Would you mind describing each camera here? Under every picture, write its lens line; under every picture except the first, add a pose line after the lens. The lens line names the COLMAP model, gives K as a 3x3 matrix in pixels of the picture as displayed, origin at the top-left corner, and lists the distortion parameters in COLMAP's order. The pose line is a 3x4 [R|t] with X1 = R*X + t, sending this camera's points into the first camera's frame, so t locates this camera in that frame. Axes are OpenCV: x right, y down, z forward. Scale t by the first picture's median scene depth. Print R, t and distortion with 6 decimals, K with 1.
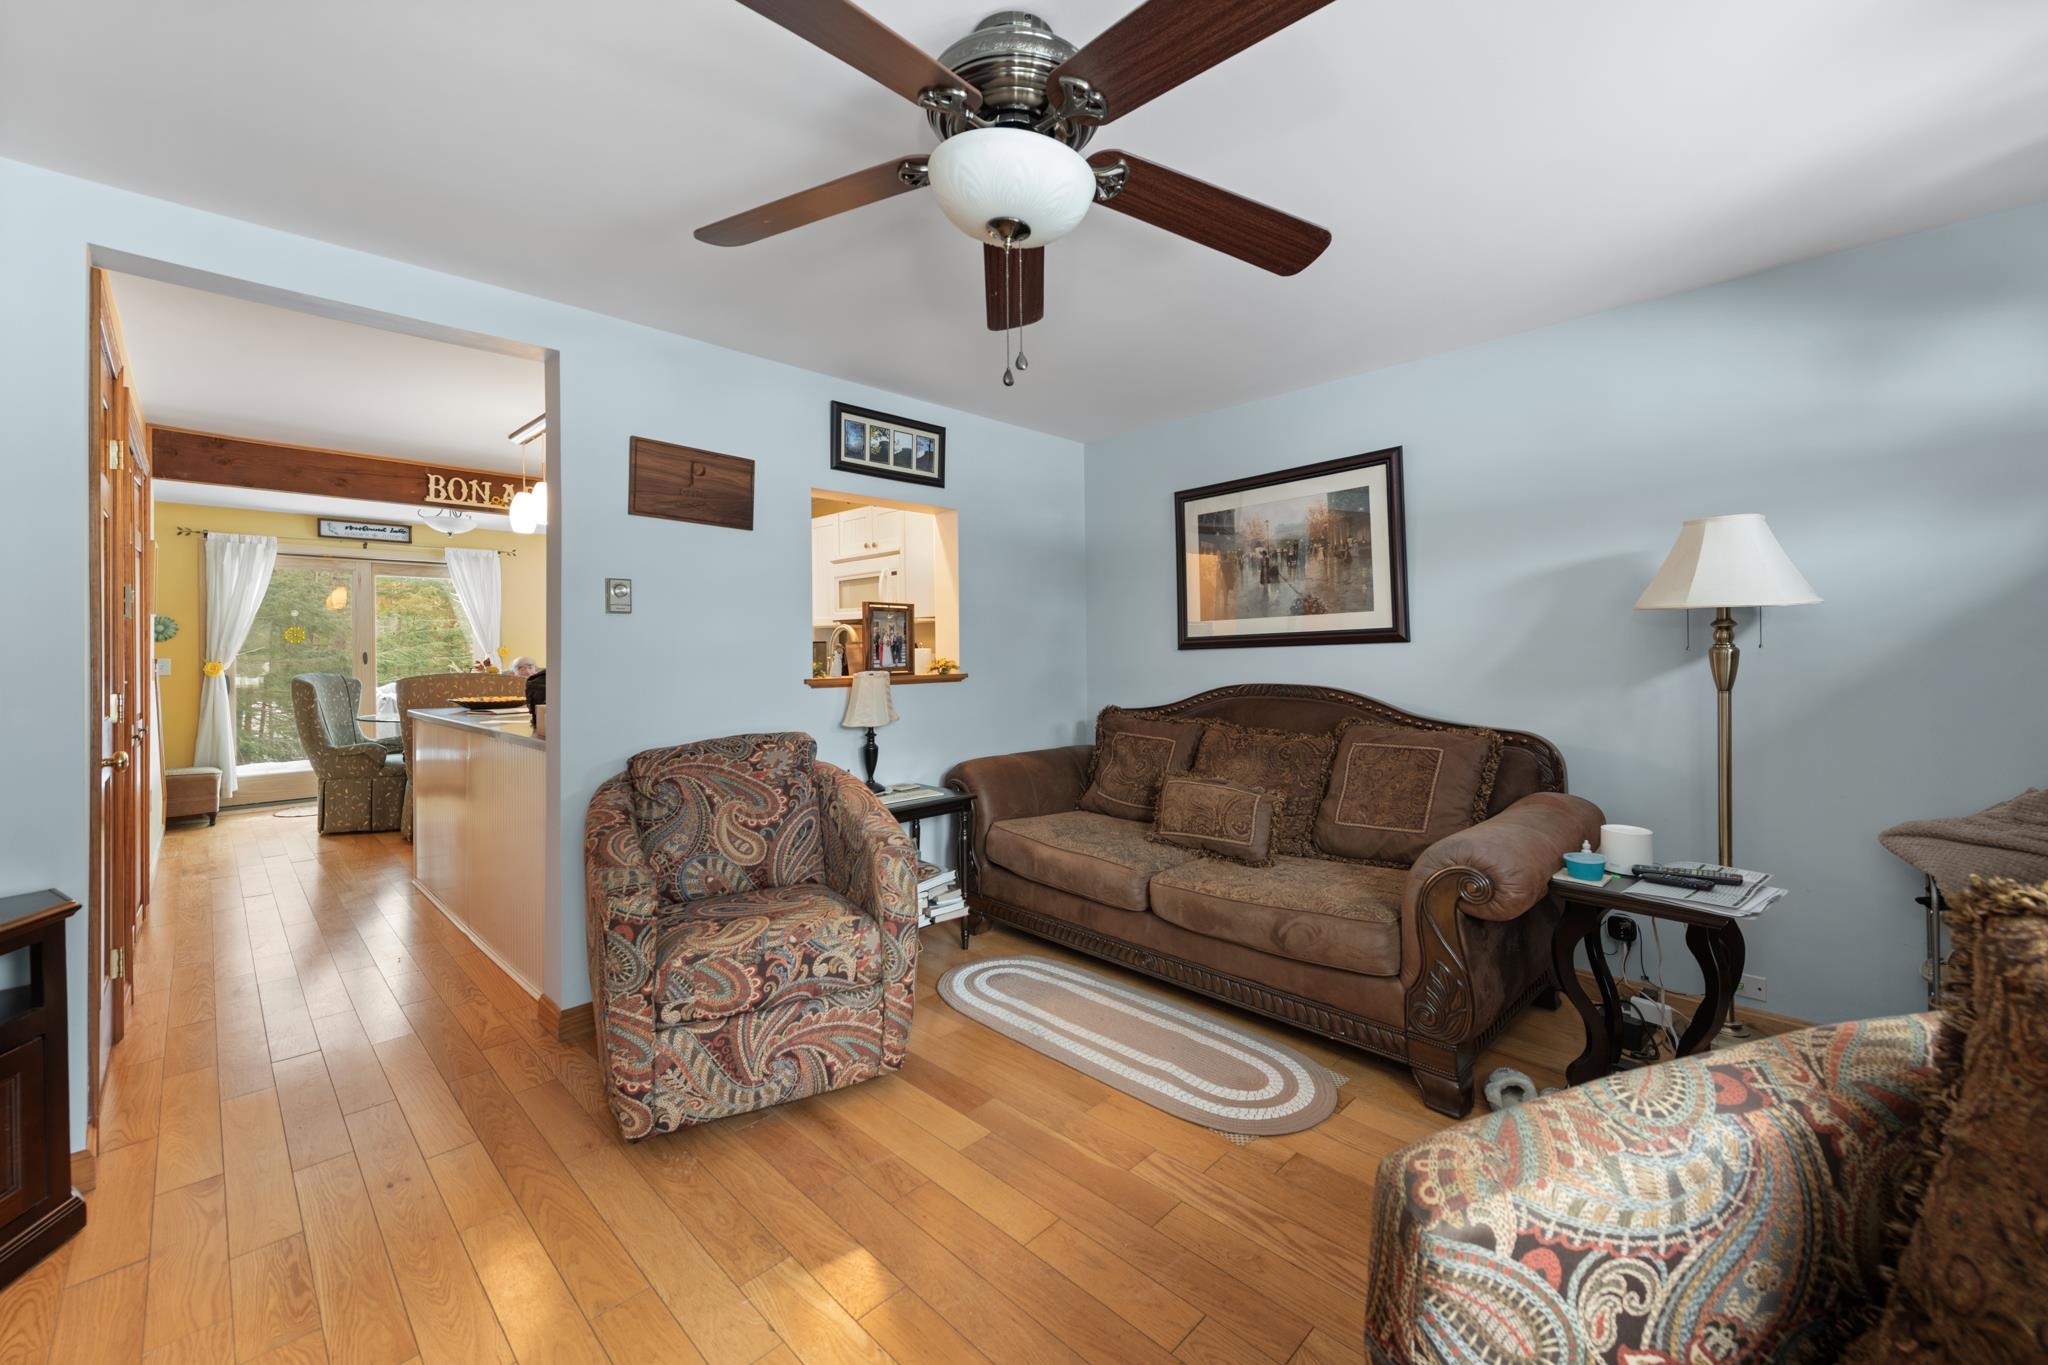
lens RADIAL K [[800.1, 0, 1028.0], [0, 800.1, 655.9], [0, 0, 1]] dist [0.007905, -0.003421]
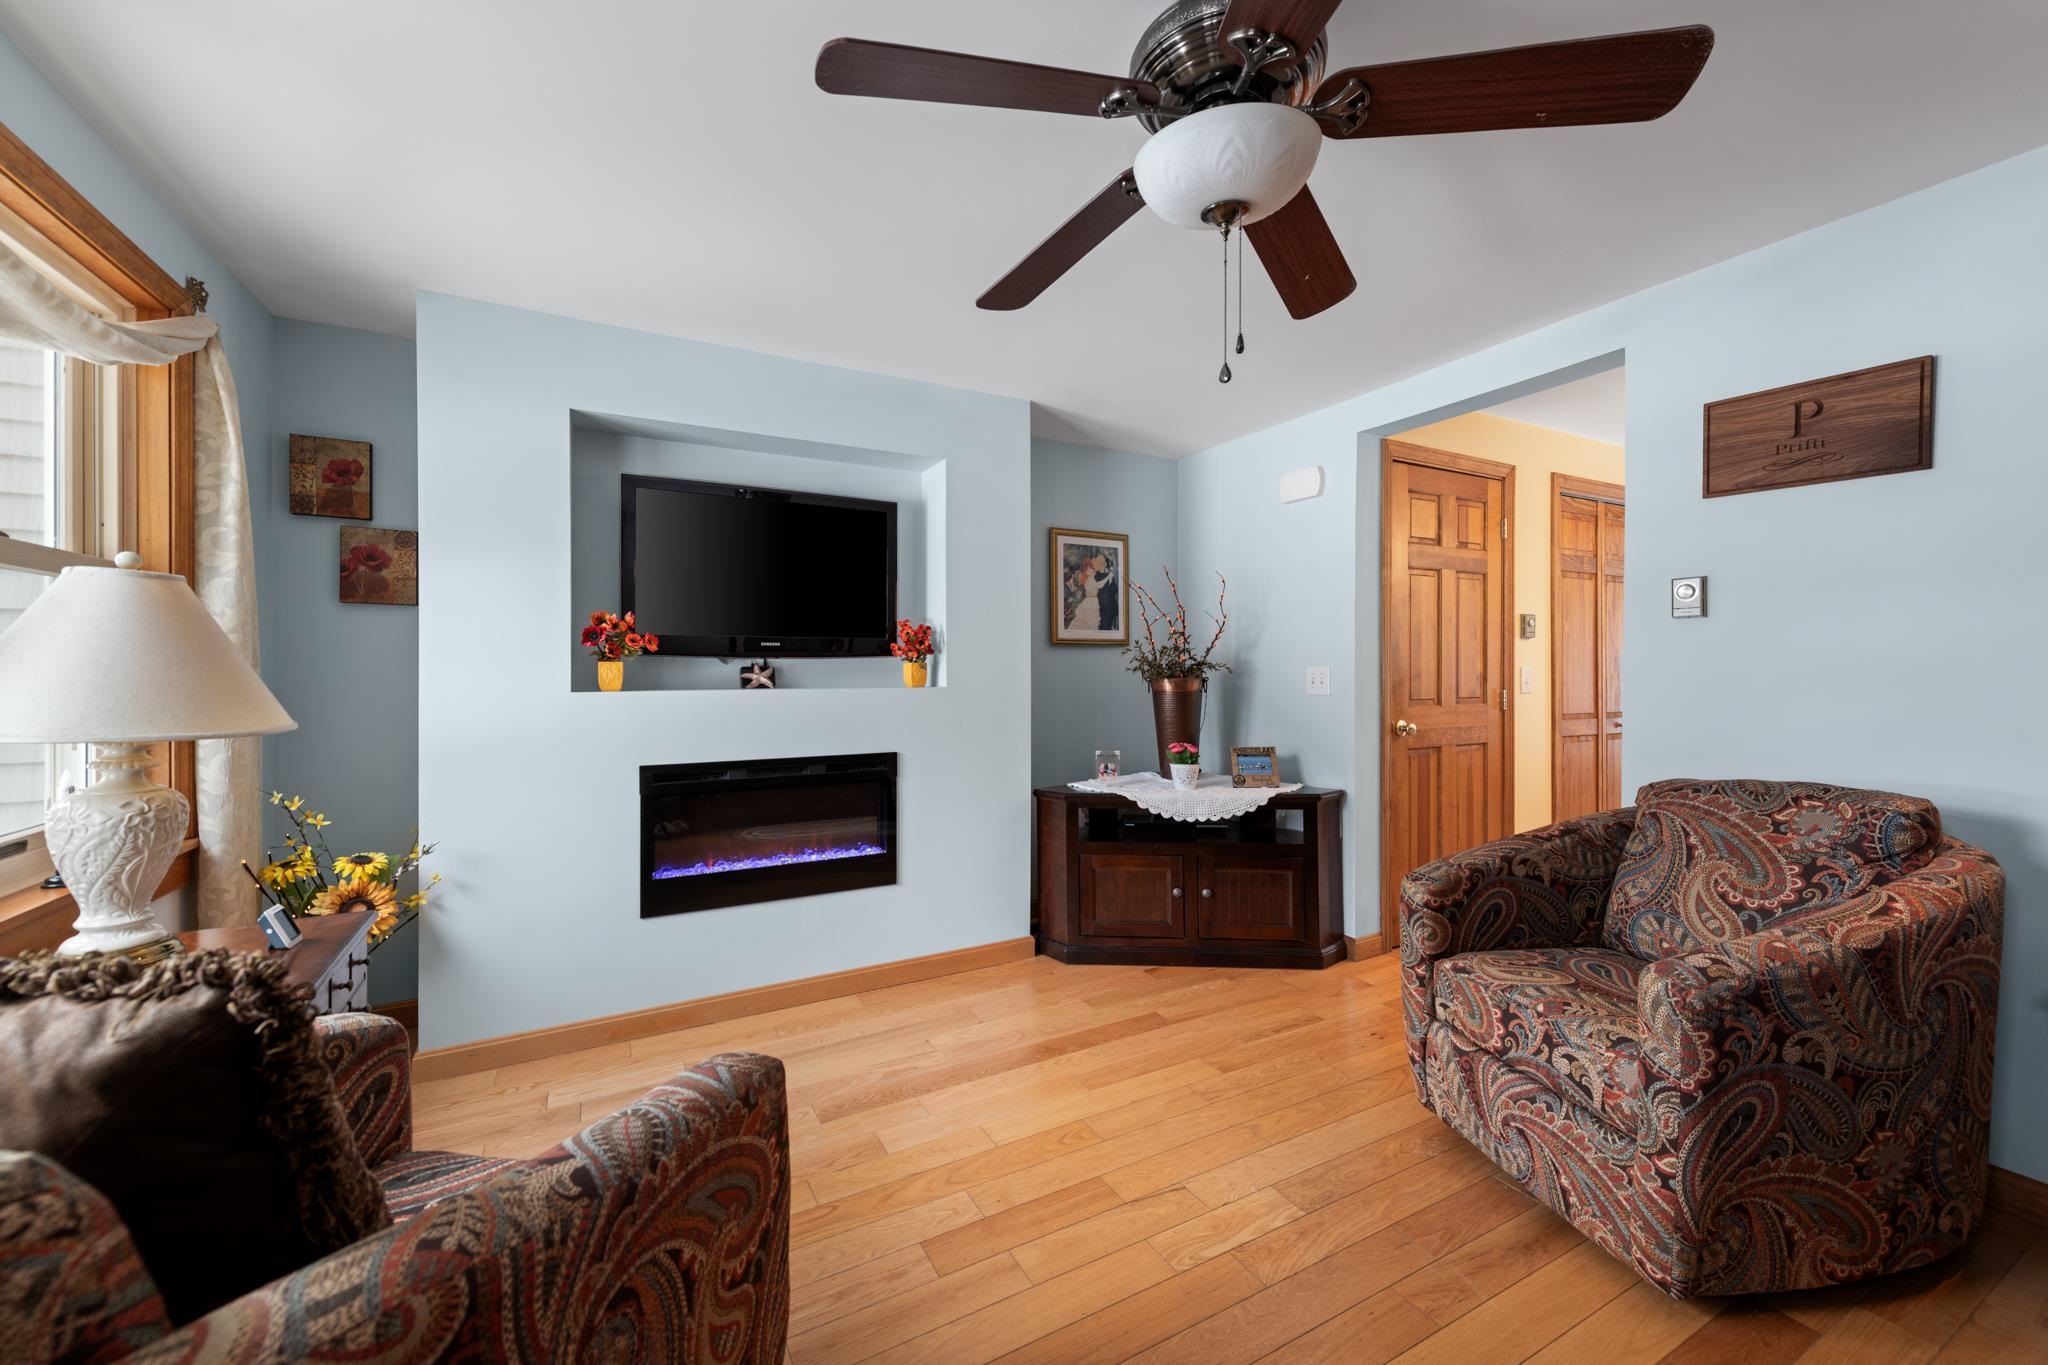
lens RADIAL K [[792.0, 0, 1031.8], [0, 792.0, 677.6], [0, 0, 1]] dist [0.000465, -0.000232]
pose [[-0.295990, 0.018505, -0.955012, 0.614690], [0.000782, 0.999817, 0.019131, -0.007097], [0.955191, 0.004916, -0.295950, 0.698938]]
